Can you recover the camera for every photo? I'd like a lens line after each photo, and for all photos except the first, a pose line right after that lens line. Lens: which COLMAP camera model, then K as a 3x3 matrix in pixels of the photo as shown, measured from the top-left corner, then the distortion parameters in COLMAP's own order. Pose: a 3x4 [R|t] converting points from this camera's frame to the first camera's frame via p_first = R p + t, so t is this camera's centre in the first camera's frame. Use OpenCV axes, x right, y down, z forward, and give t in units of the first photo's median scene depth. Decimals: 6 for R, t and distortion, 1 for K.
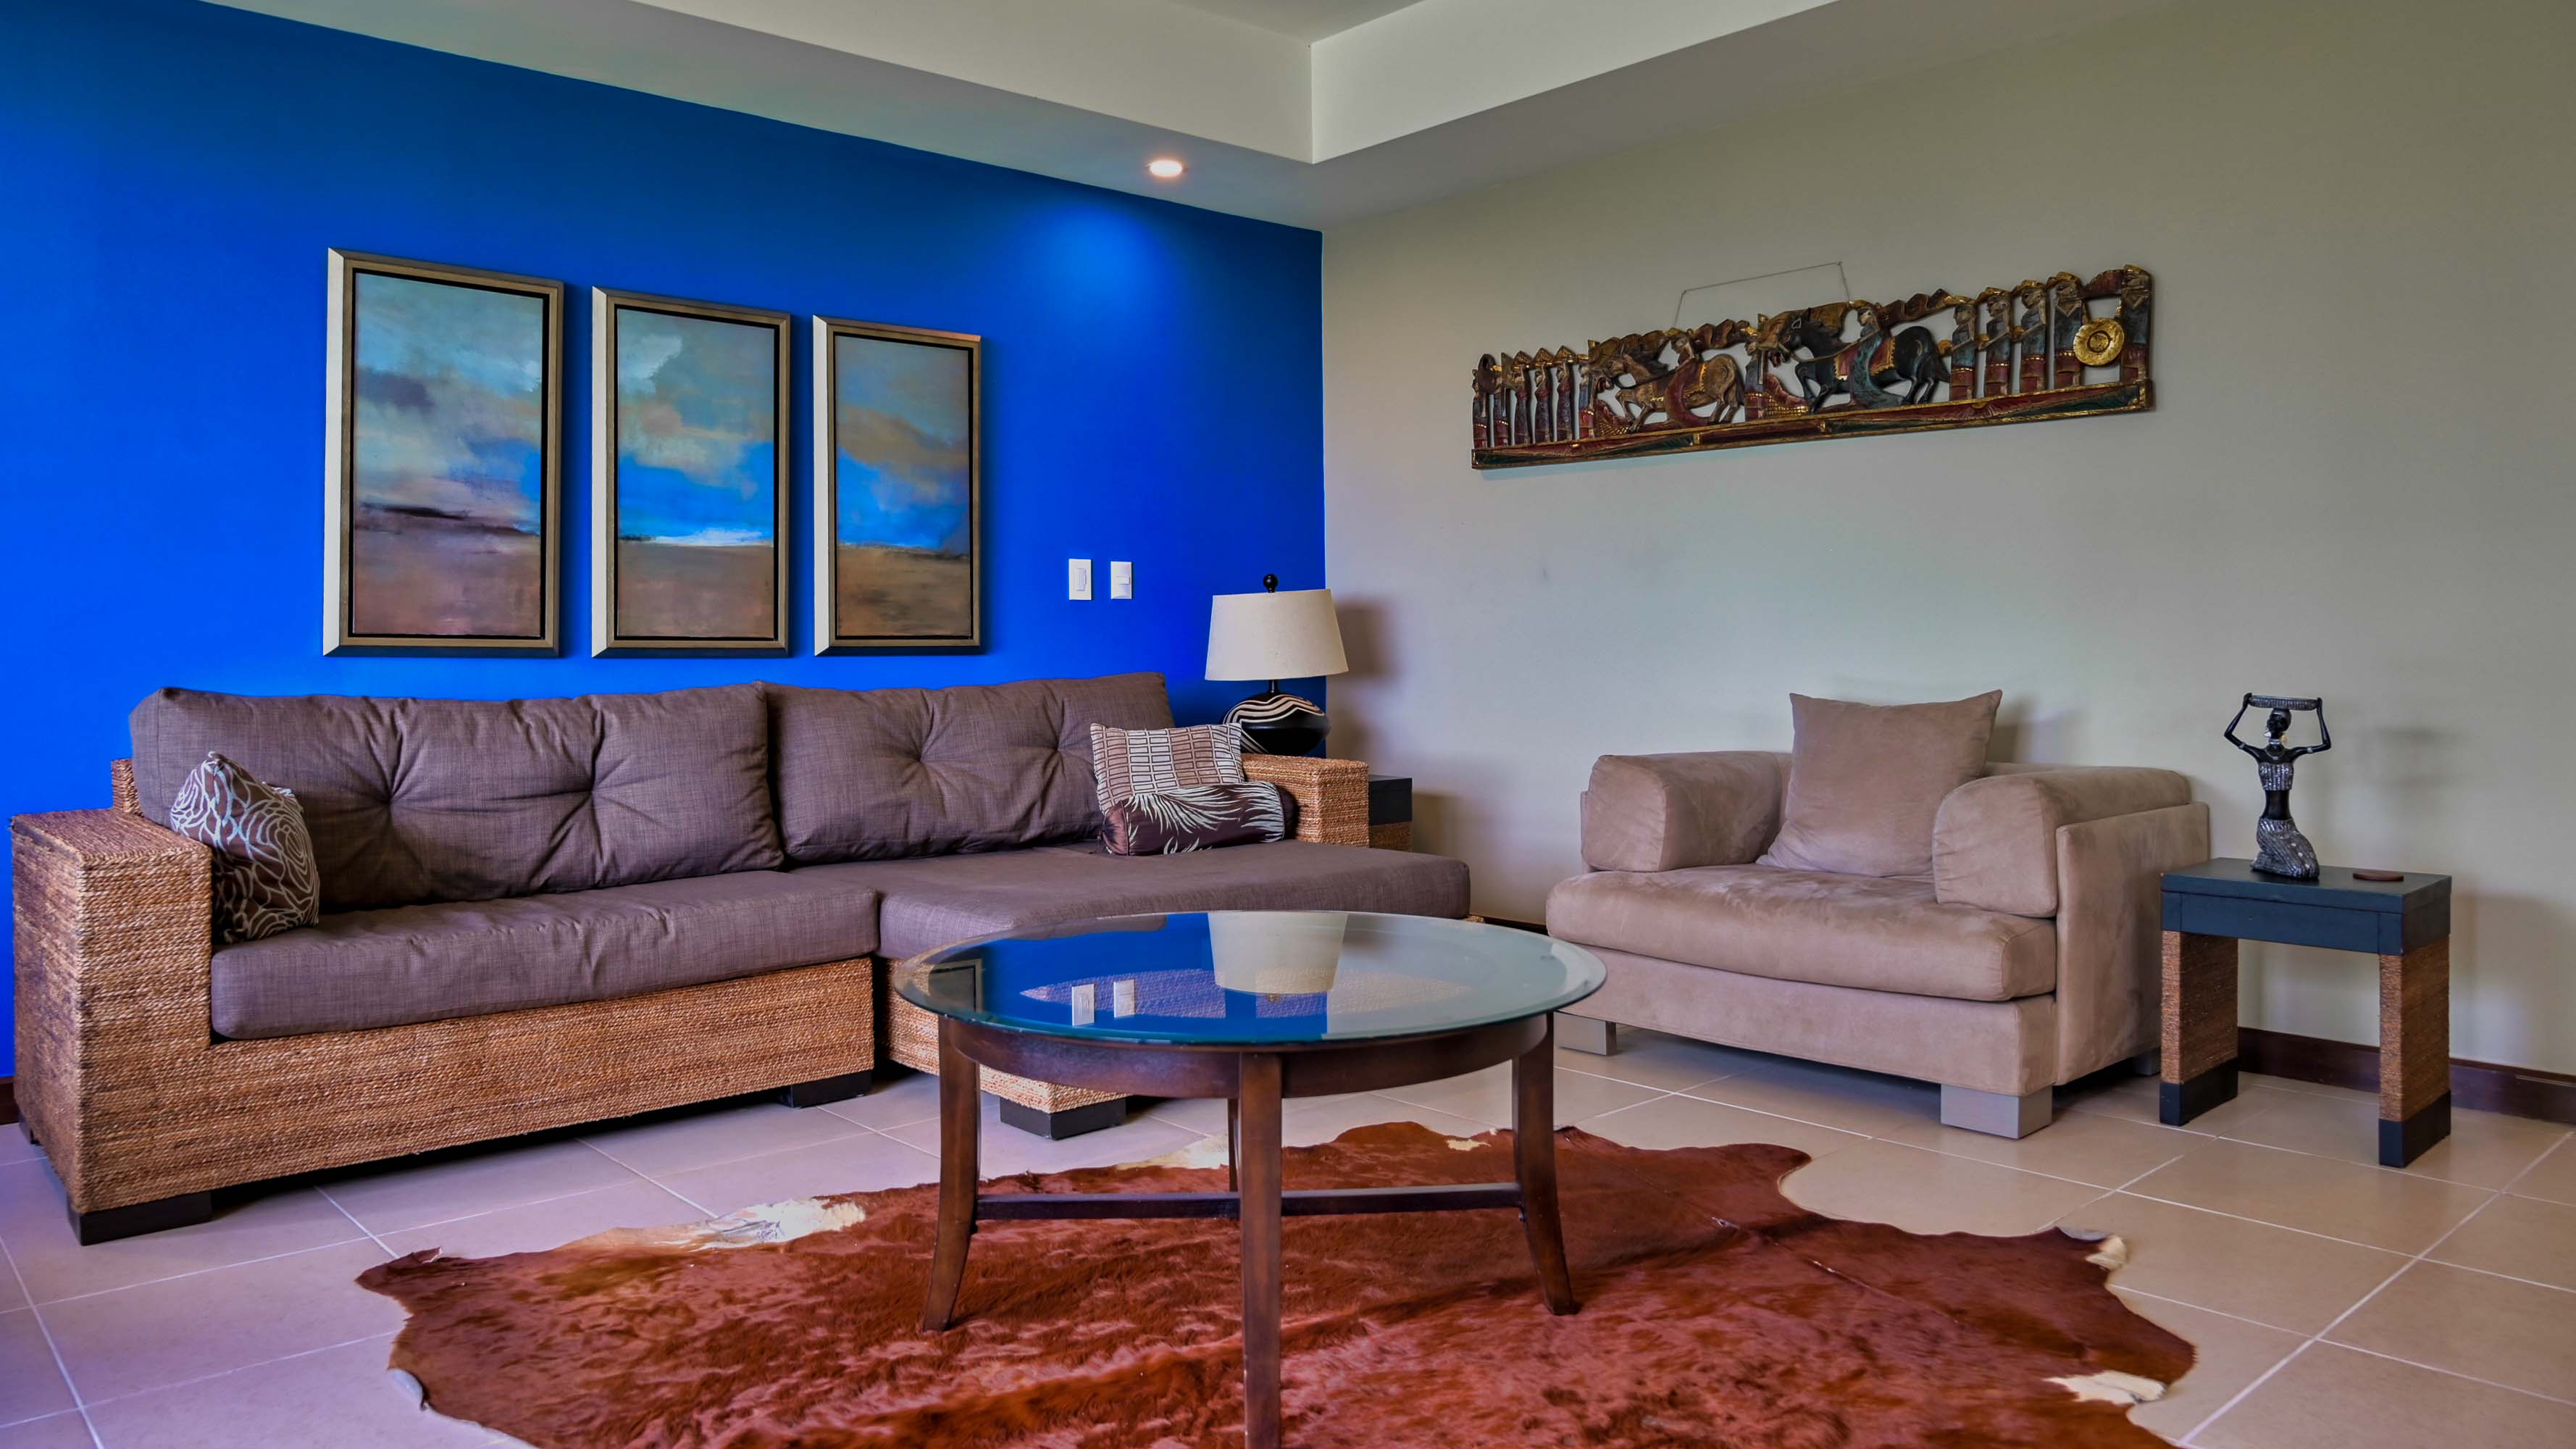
lens RADIAL K [[1788.7, 0, 1285.4], [0, 1788.7, 656.2], [0, 0, 1]] dist [0.052757, 0.001737]
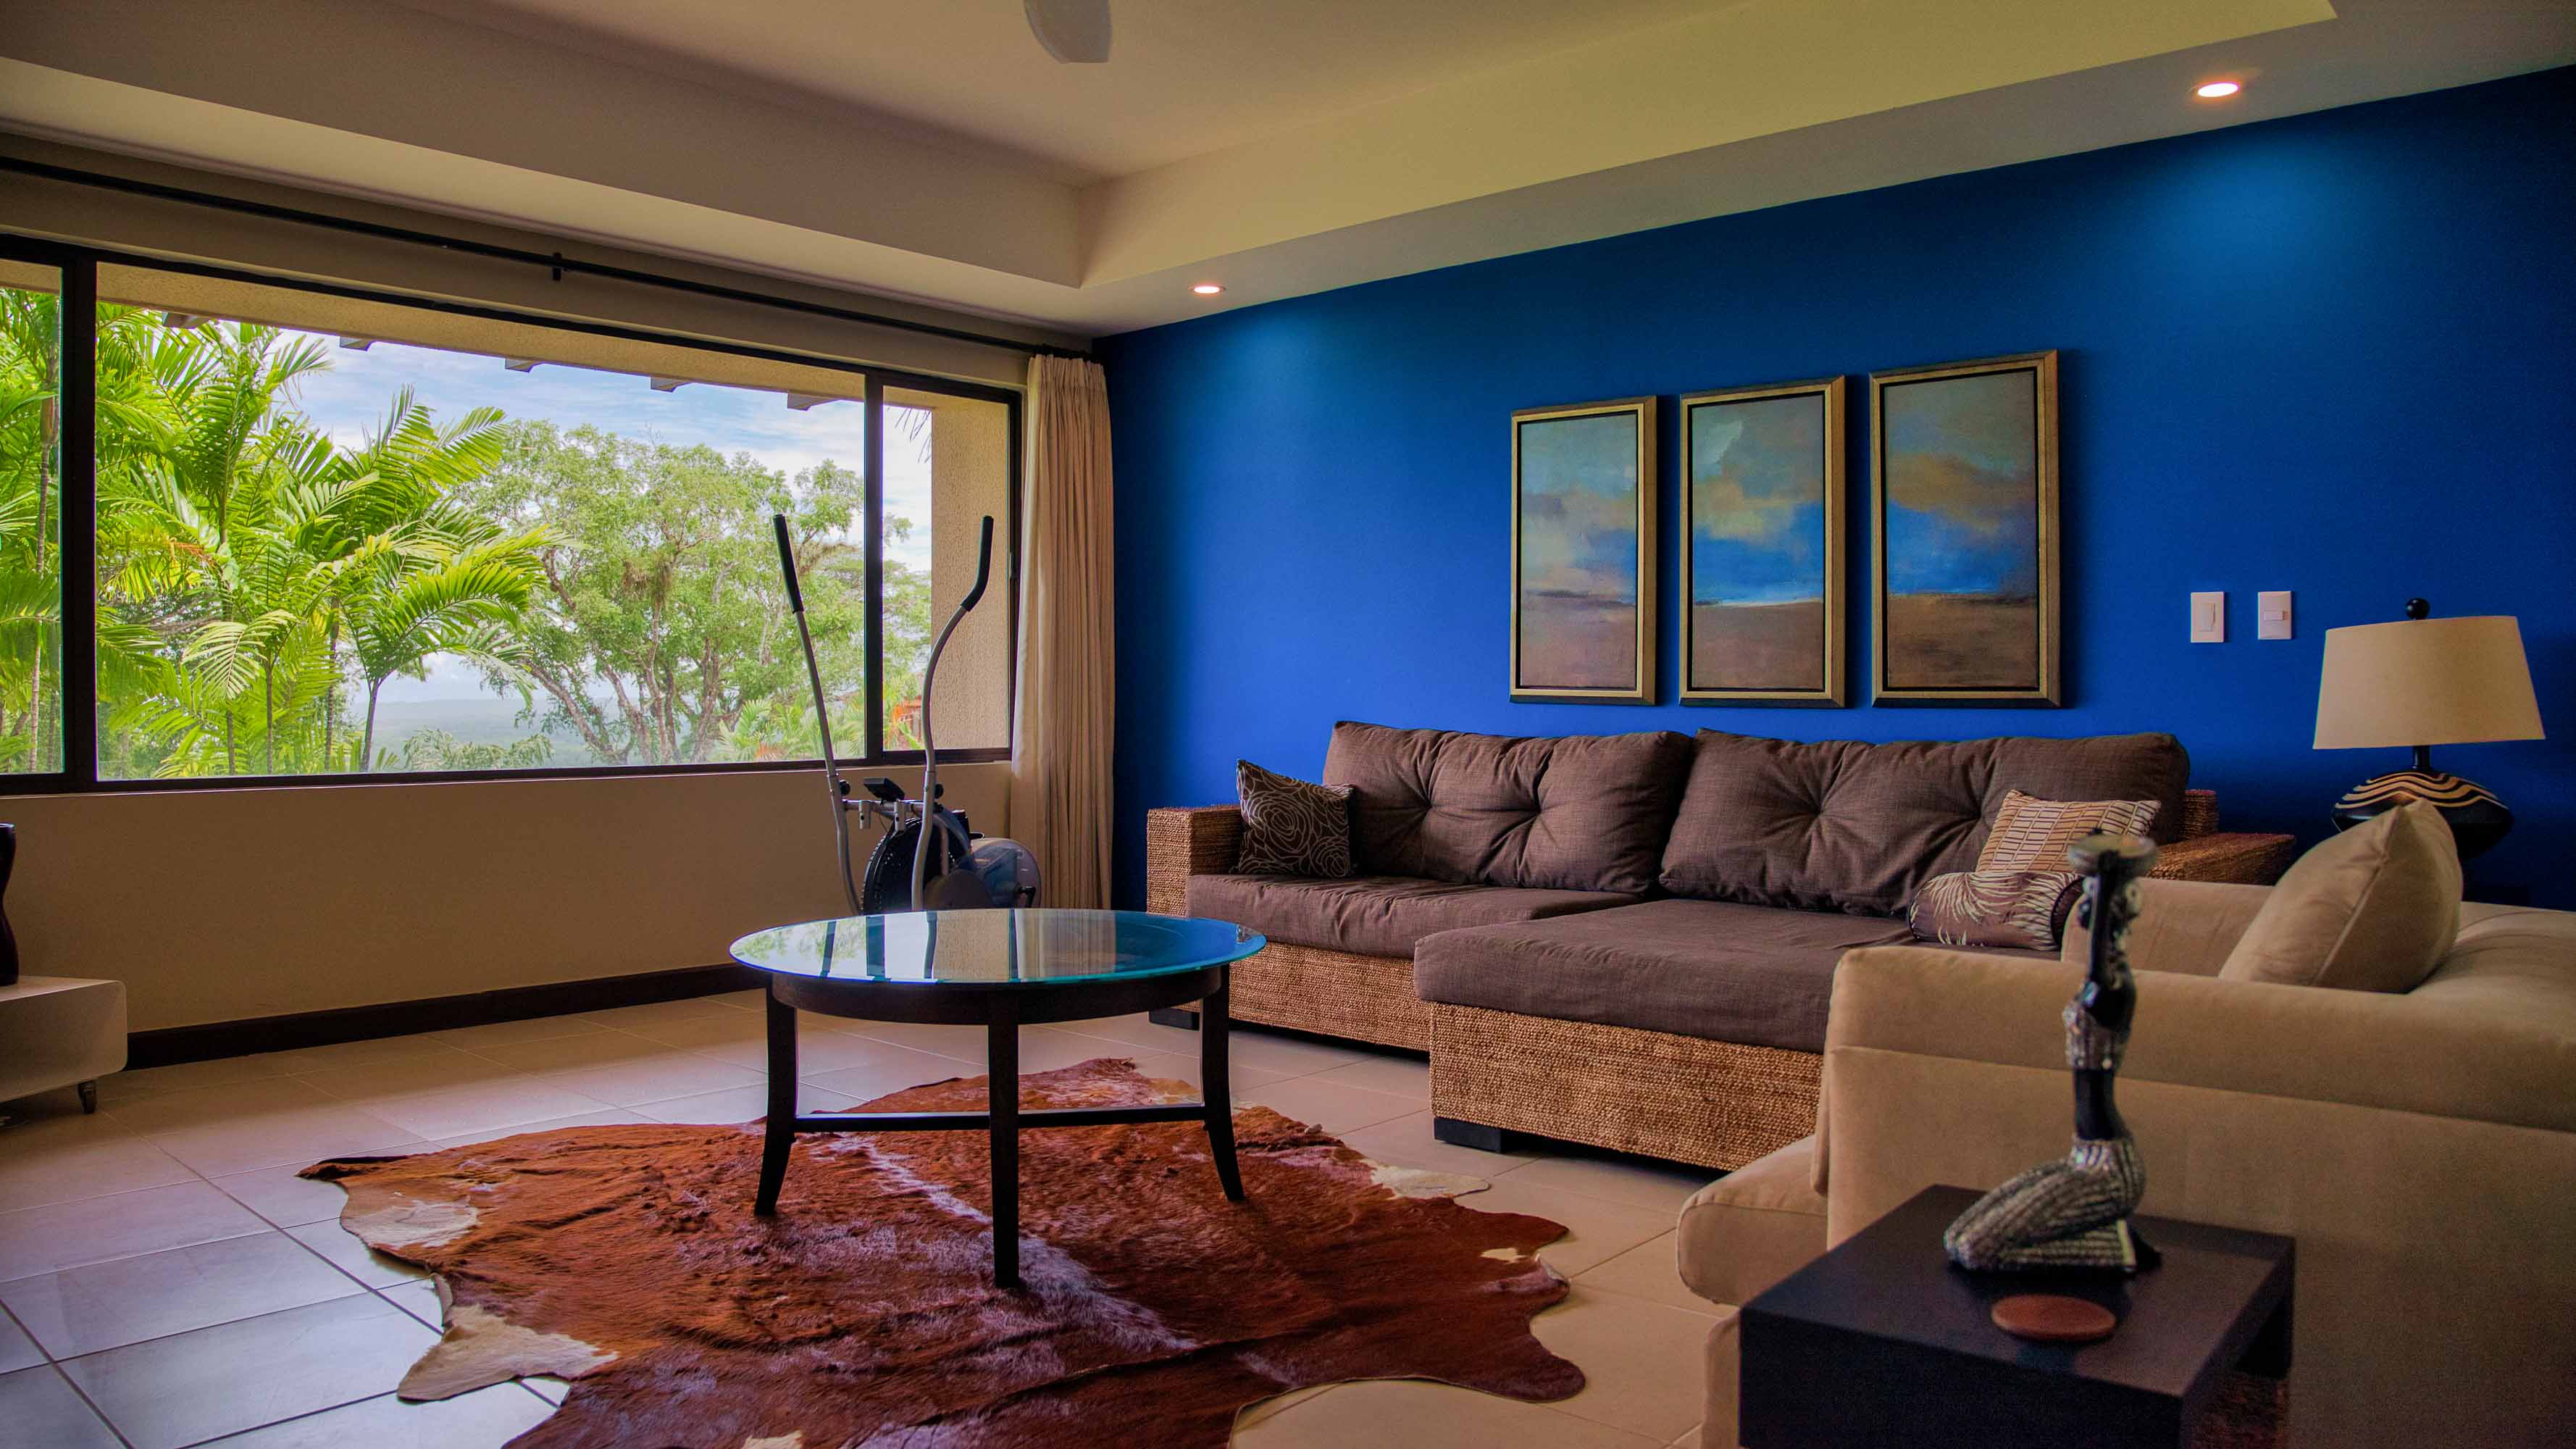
lens RADIAL K [[1788.1, 0, 1288.0], [0, 1788.1, 724.5], [0, 0, 1]] dist [-0.071832, 0.001987]
pose [[0.145377, 0.022140, -0.989129, 0.729621], [-0.007486, 0.999746, 0.021277, -0.009962], [0.989348, 0.004312, 0.145506, 0.570773]]
